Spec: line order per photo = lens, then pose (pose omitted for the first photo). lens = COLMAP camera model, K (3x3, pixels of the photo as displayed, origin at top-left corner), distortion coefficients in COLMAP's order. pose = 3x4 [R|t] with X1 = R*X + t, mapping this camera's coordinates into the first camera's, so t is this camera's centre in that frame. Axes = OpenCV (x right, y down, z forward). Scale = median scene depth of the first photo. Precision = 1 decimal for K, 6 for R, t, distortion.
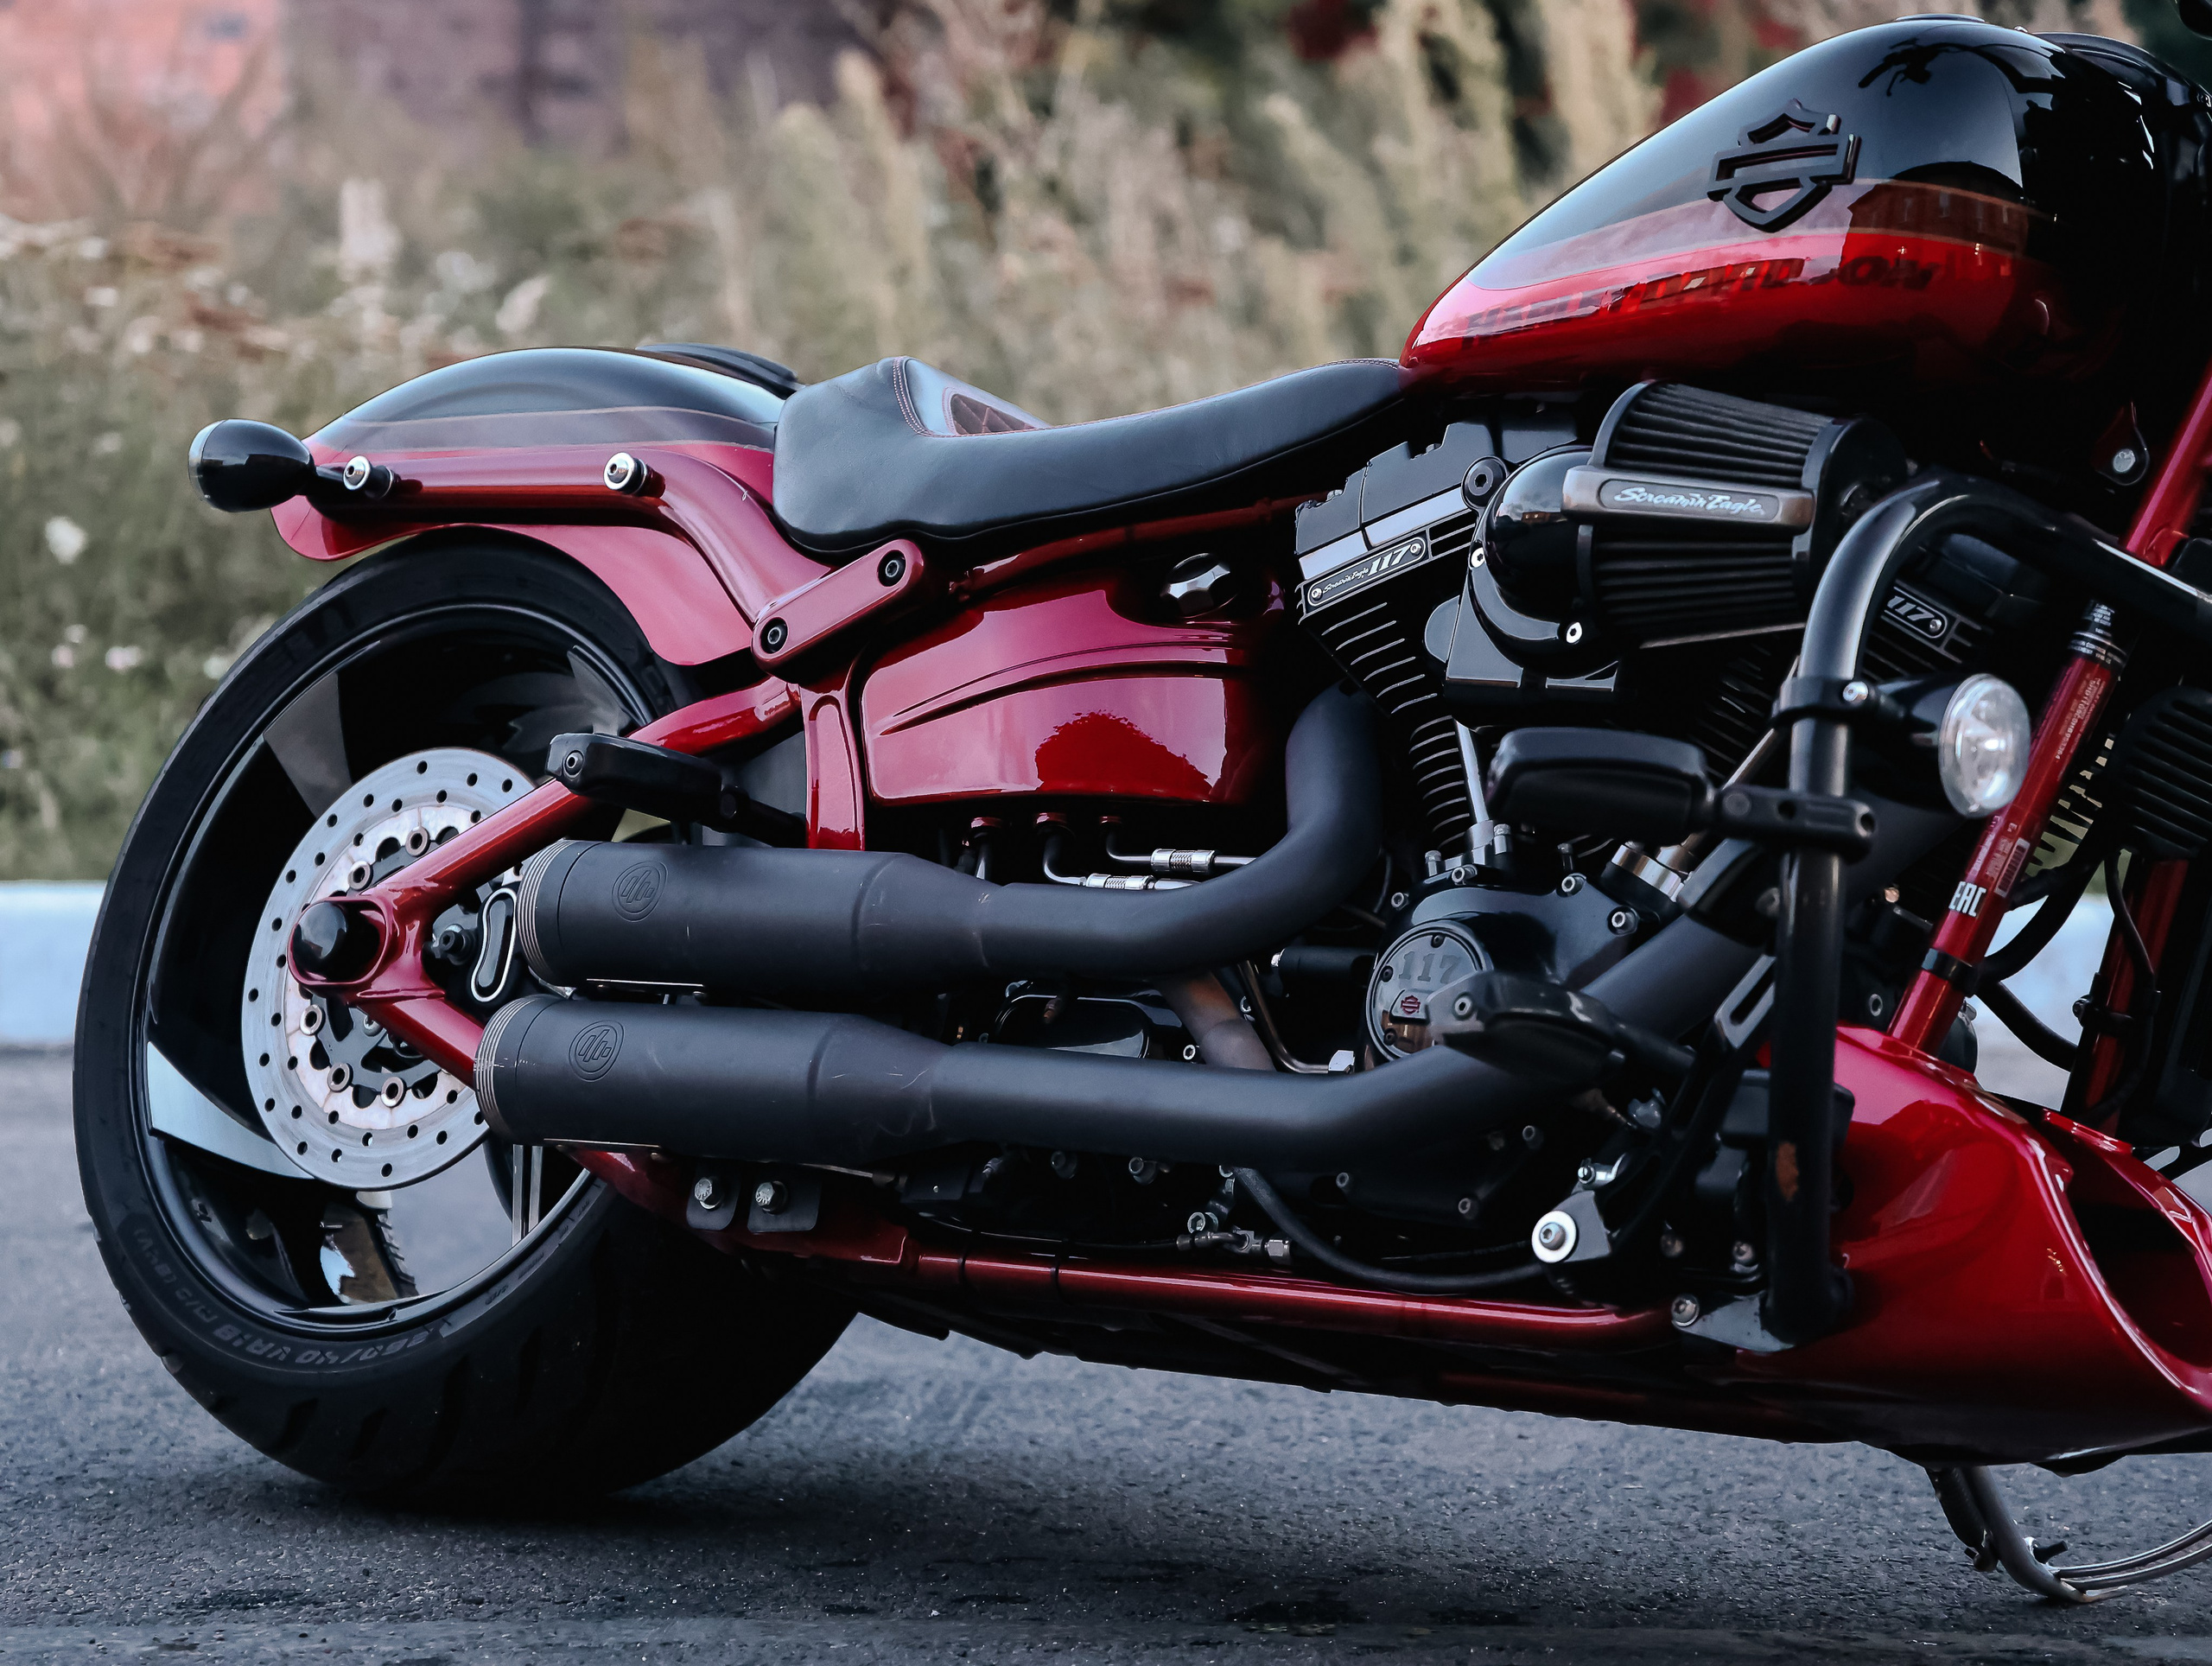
lens RADIAL K [[7913.2, 0, 1005.1], [0, 7913.2, 855.1], [0, 0, 1]] dist [0.556744, 0.000000]
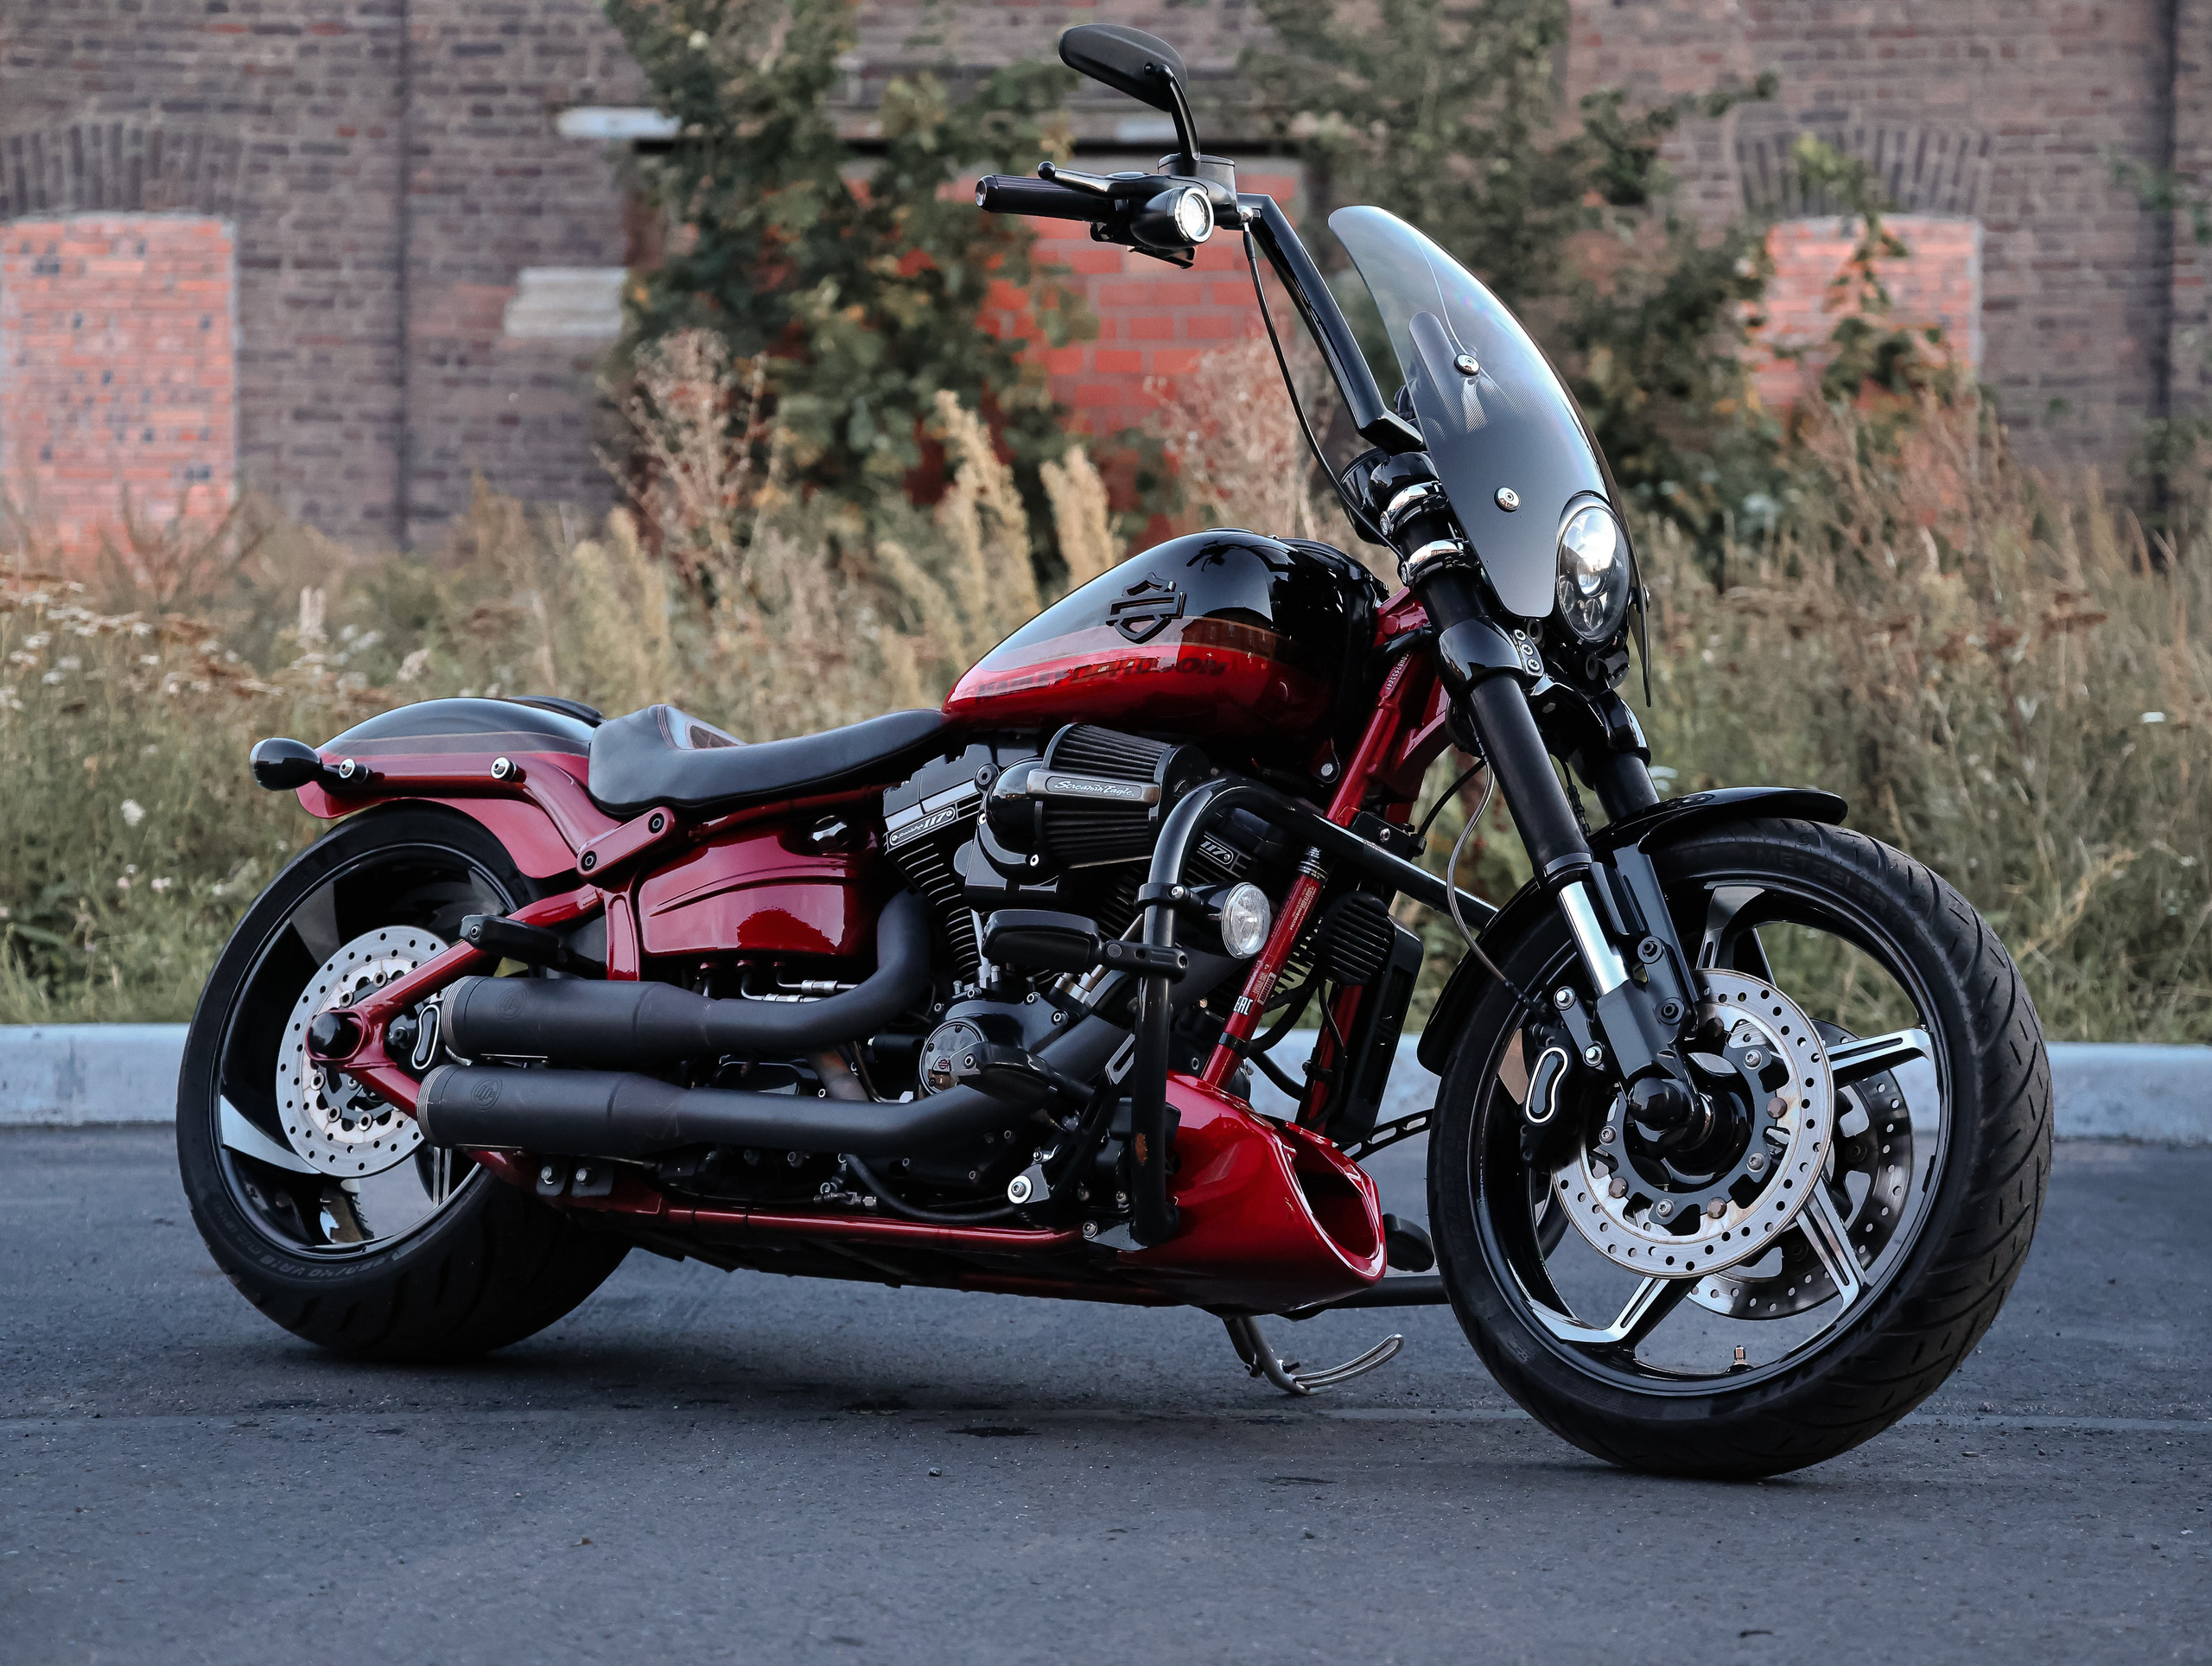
lens RADIAL K [[5179.8, 0, 1091.1], [0, 5179.8, 836.5], [0, 0, 1]] dist [0.332949, 0.000000]
pose [[0.997381, 0.005823, 0.072097, -0.001022], [-0.003224, 0.999343, -0.036108, 0.008998], [-0.072260, 0.035781, 0.996744, -0.177628]]
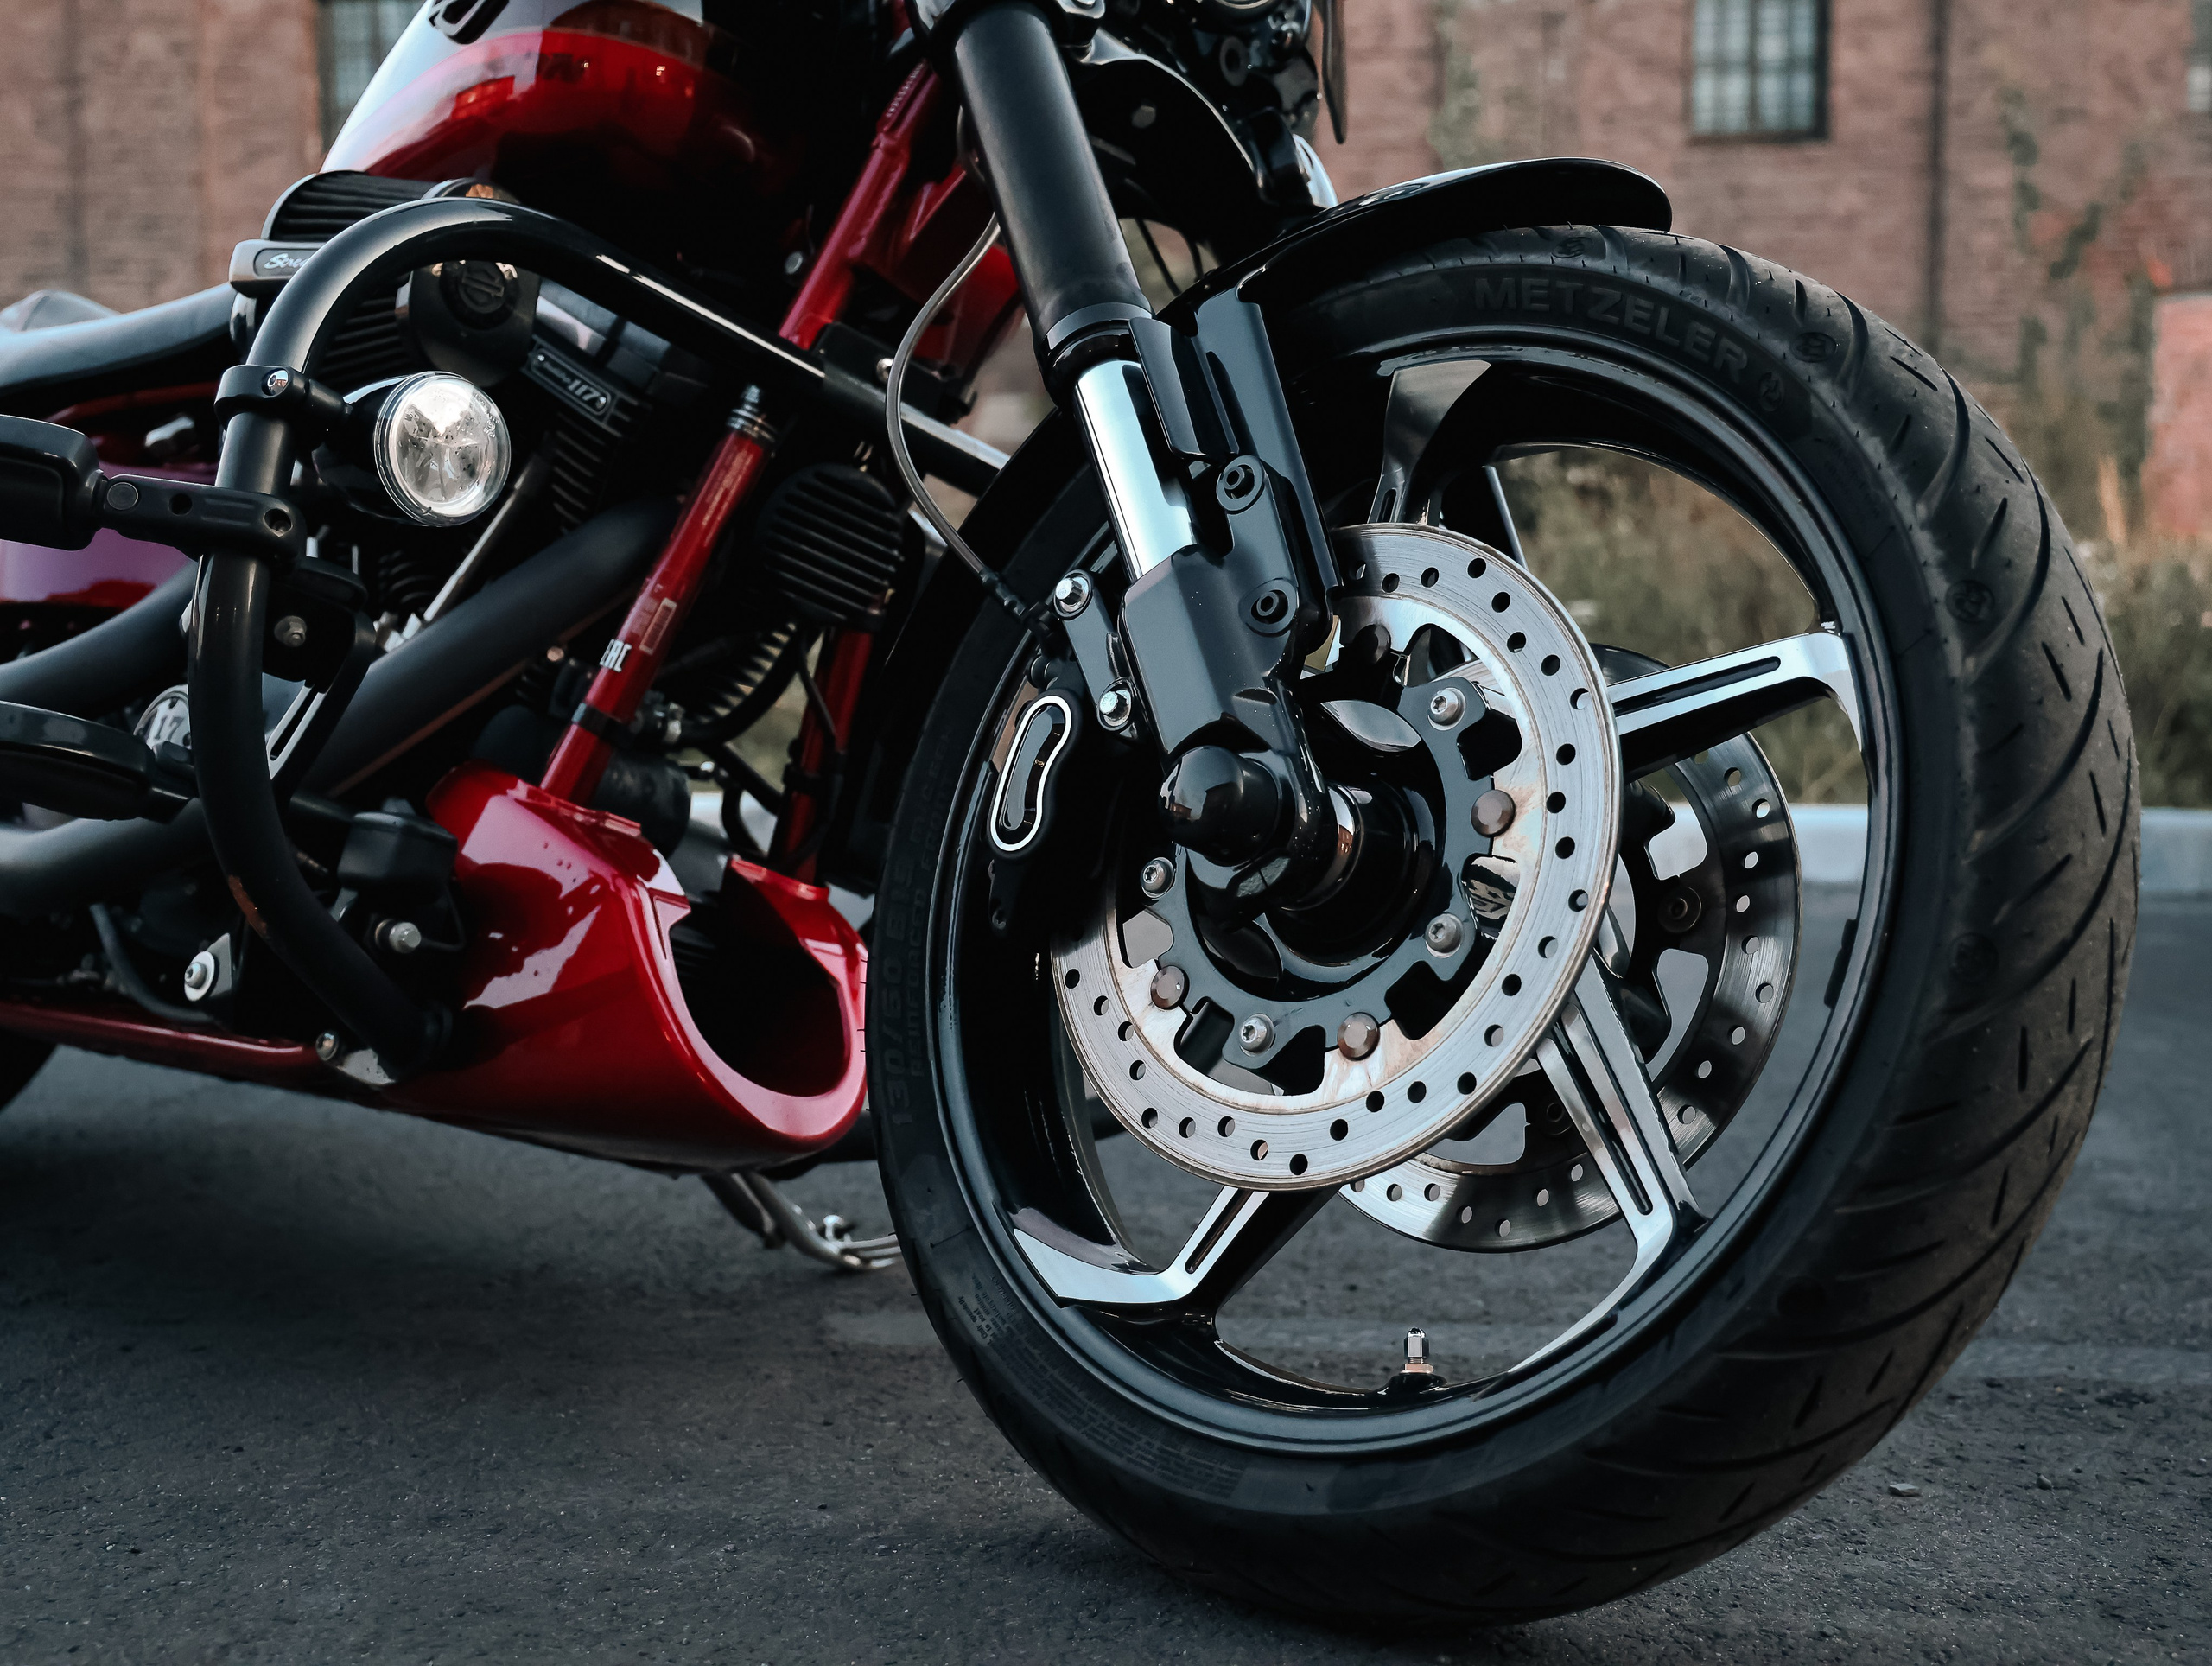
lens RADIAL K [[2660.1, 0, 1089.5], [0, 2660.1, 825.9], [0, 0, 1]] dist [0.070254, 0.000000]
pose [[0.999651, 0.000399, -0.026405, 0.176609], [-0.000431, 0.999999, -0.001231, 0.026106], [0.026405, 0.001242, 0.999651, 0.593876]]
